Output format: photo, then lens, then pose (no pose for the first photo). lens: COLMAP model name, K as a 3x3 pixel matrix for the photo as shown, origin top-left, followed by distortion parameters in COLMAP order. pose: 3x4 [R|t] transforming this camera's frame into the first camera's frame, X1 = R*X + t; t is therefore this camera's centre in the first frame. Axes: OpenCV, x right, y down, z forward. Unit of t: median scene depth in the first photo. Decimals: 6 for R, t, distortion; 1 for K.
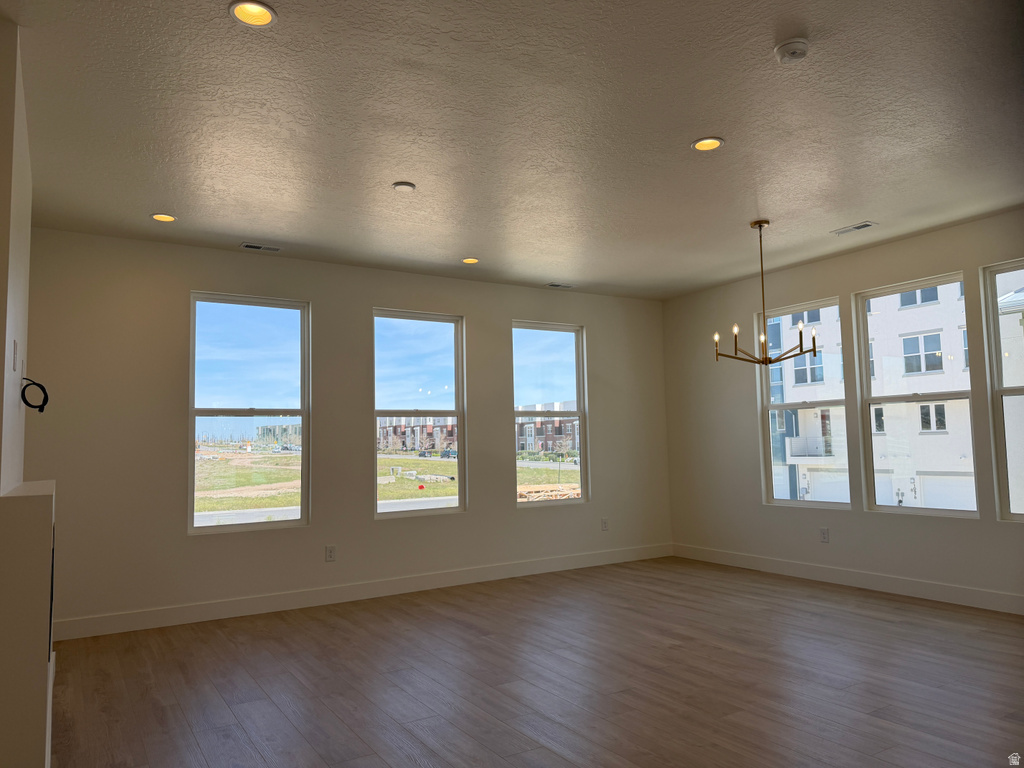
lens RADIAL K [[720.5, 0, 515.1], [0, 720.5, 385.4], [0, 0, 1]] dist [0.105760, -0.164988]
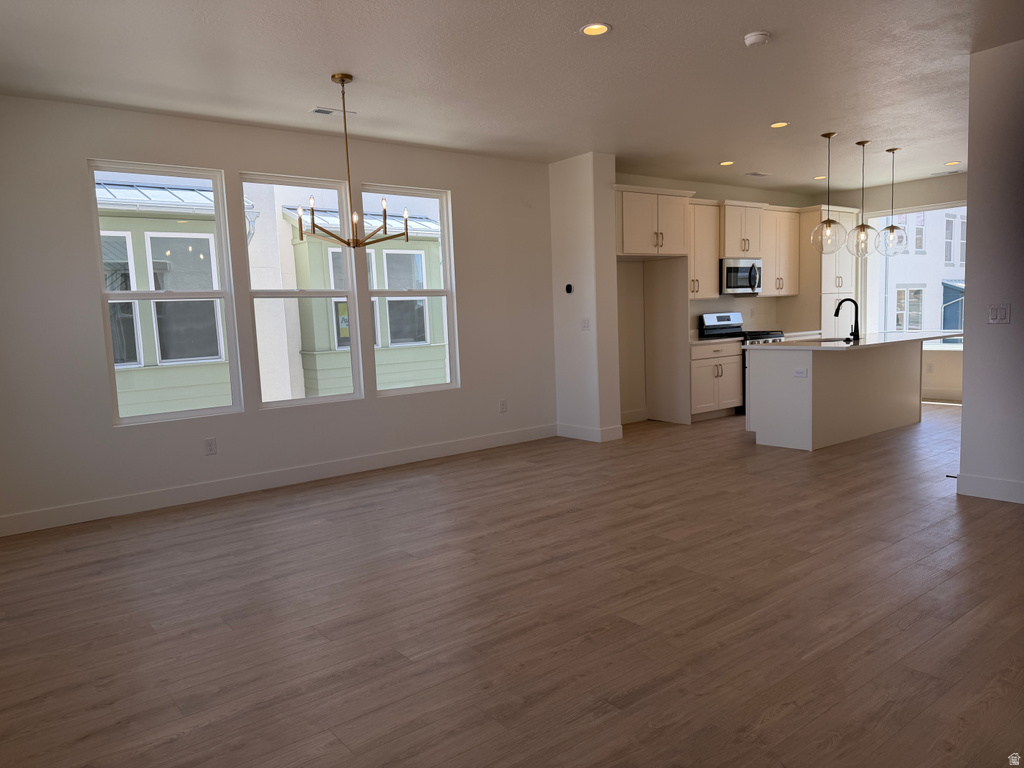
lens RADIAL K [[722.9, 0, 508.1], [0, 722.9, 387.1], [0, 0, 1]] dist [0.170650, -0.279318]
pose [[-0.098360, -0.077194, 0.992152, -0.693961], [-0.036160, 0.996606, 0.073955, 0.082550], [-0.994494, -0.028602, -0.100818, 1.077115]]
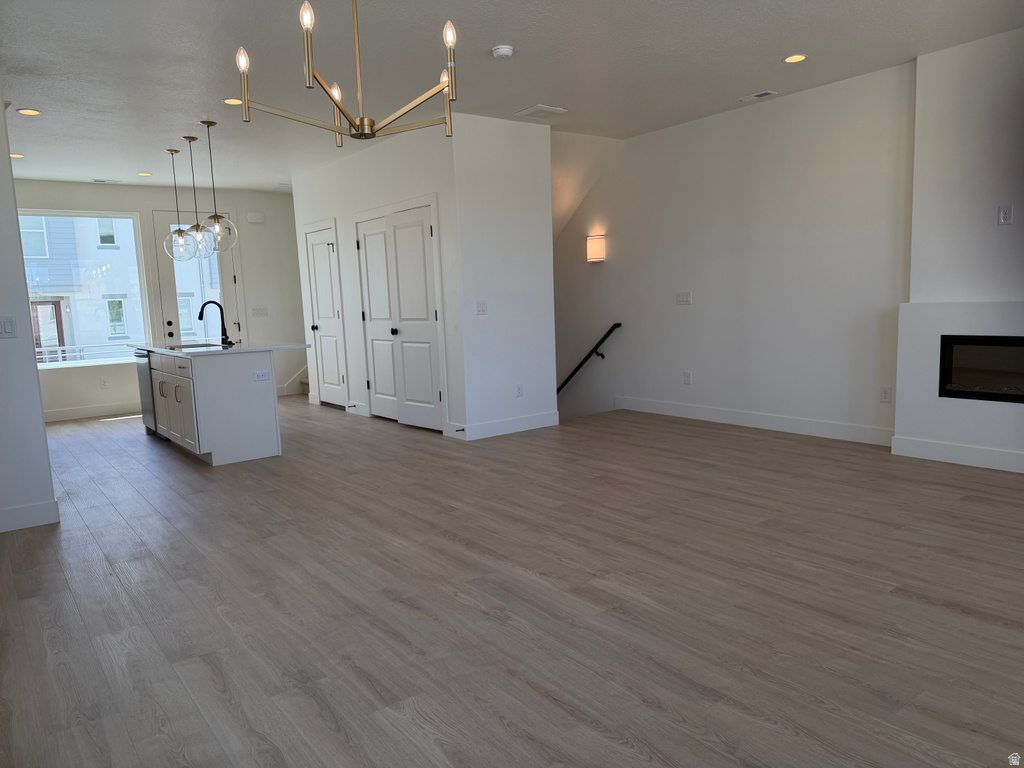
lens RADIAL K [[720.5, 0, 515.1], [0, 720.5, 385.4], [0, 0, 1]] dist [0.105760, -0.164988]
pose [[-0.994023, 0.067760, -0.085601, 0.361334], [0.064356, 0.997046, 0.041924, 0.133629], [0.088189, 0.036164, -0.995447, 1.747493]]
